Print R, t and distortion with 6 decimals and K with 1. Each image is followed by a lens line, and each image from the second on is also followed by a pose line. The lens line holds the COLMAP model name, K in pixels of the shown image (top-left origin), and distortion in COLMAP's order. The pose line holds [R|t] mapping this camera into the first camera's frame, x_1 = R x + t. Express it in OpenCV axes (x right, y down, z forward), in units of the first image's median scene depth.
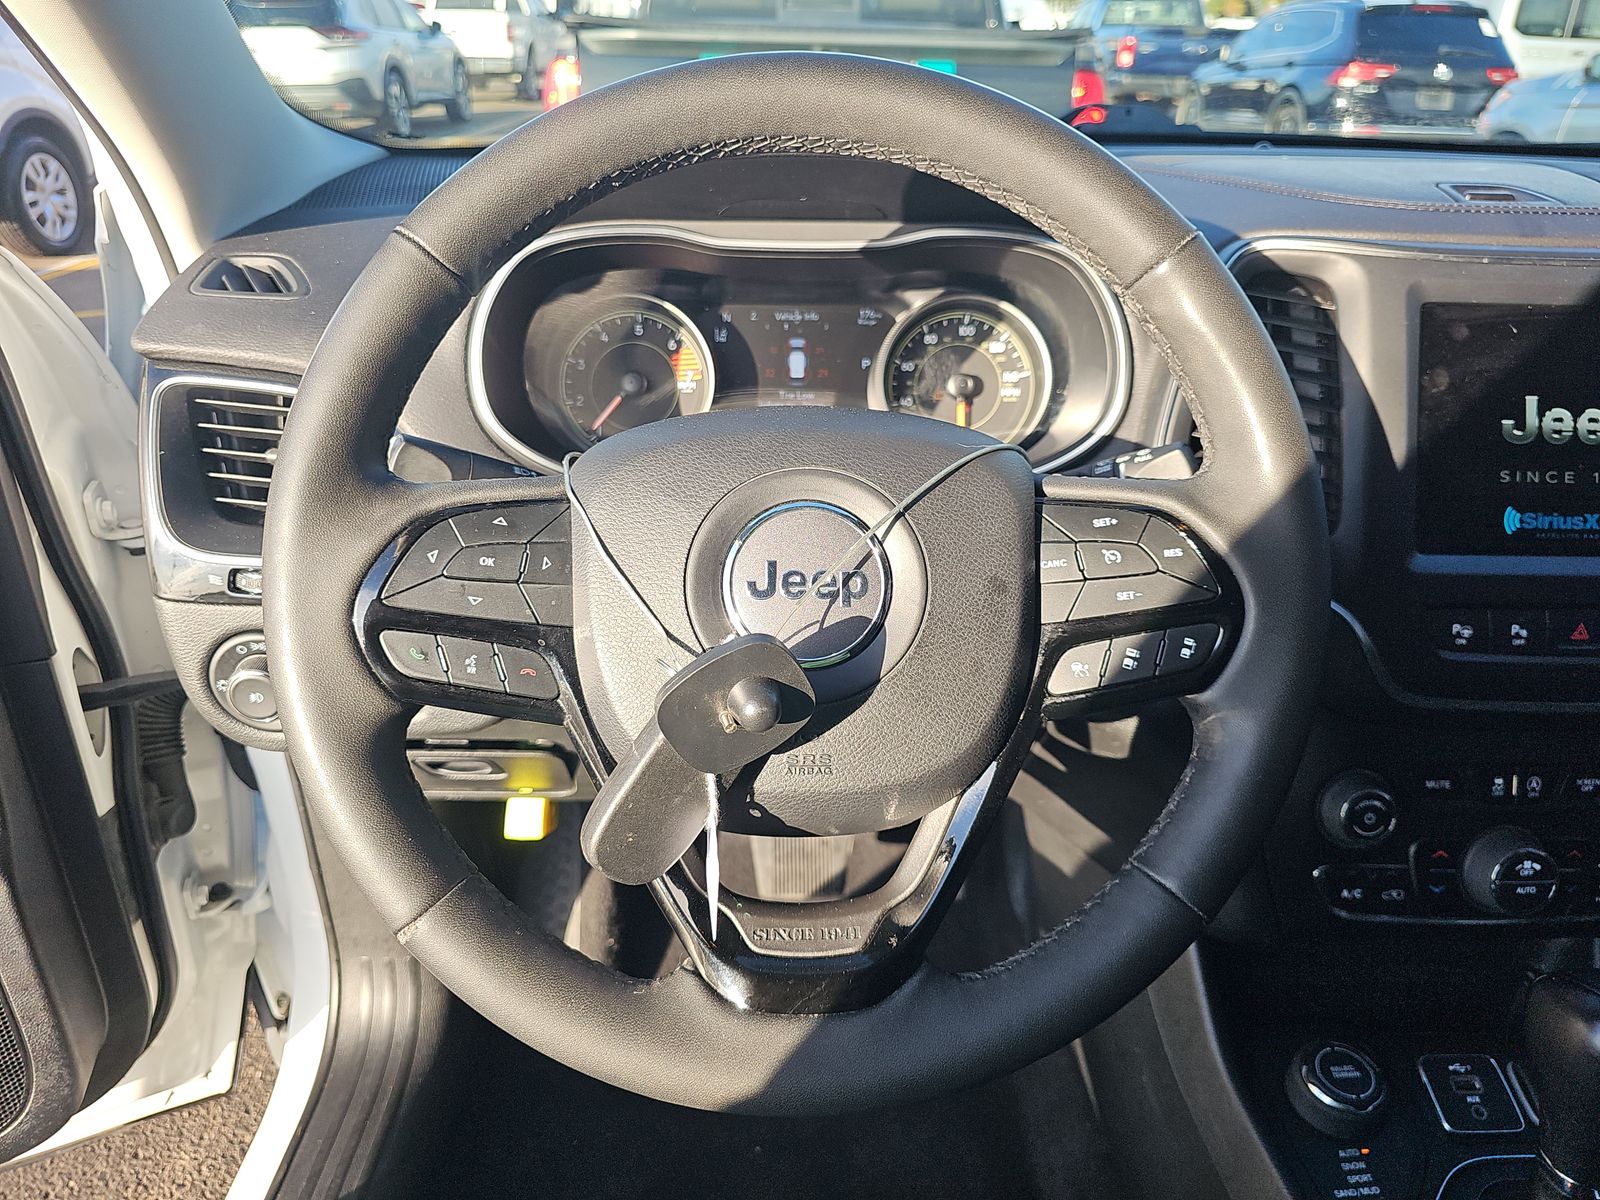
lens RADIAL K [[1051.0, 0, 793.7], [0, 1051.0, 606.8], [0, 0, 1]] dist [0.007882, -0.023374]
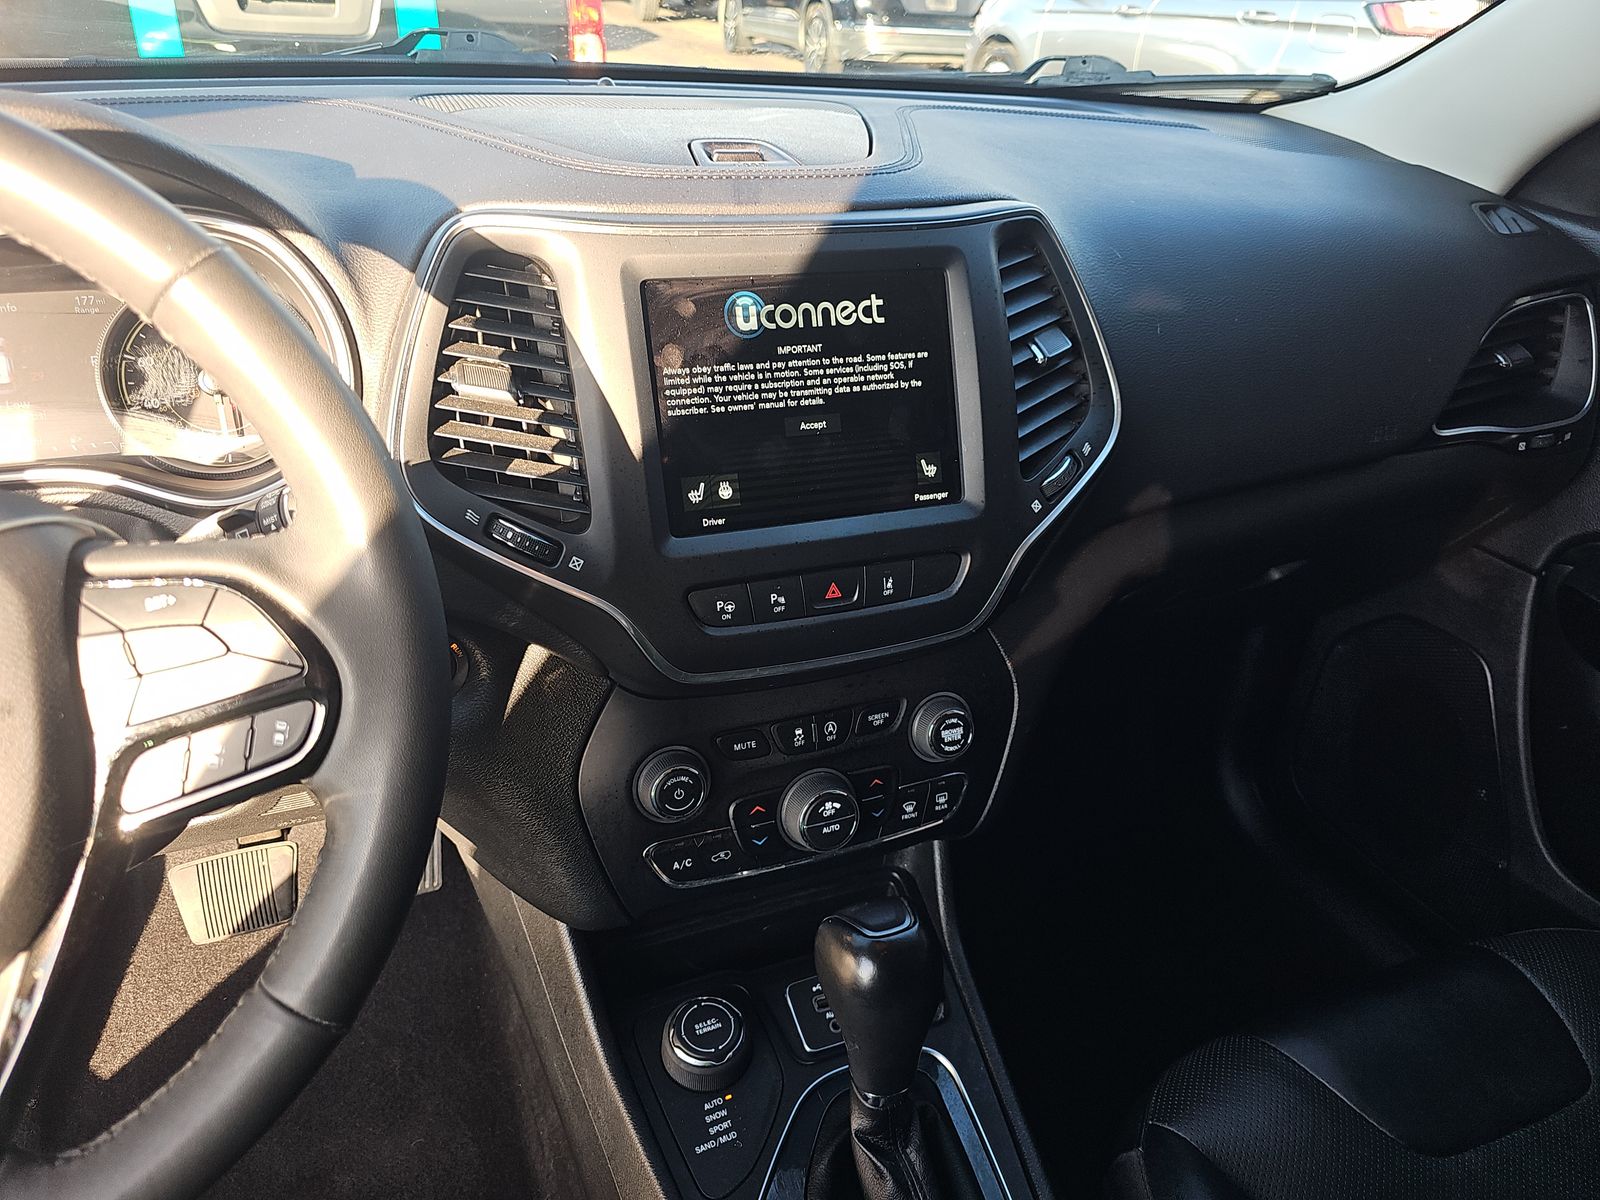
lens RADIAL K [[1051.0, 0, 801.6], [0, 1051.0, 602.6], [0, 0, 1]] dist [0.007882, -0.023374]
pose [[0.927210, -0.146660, 0.344635, 0.355458], [0.116840, 0.987491, 0.105881, -0.080392], [-0.355852, -0.057907, 0.932746, 0.021529]]
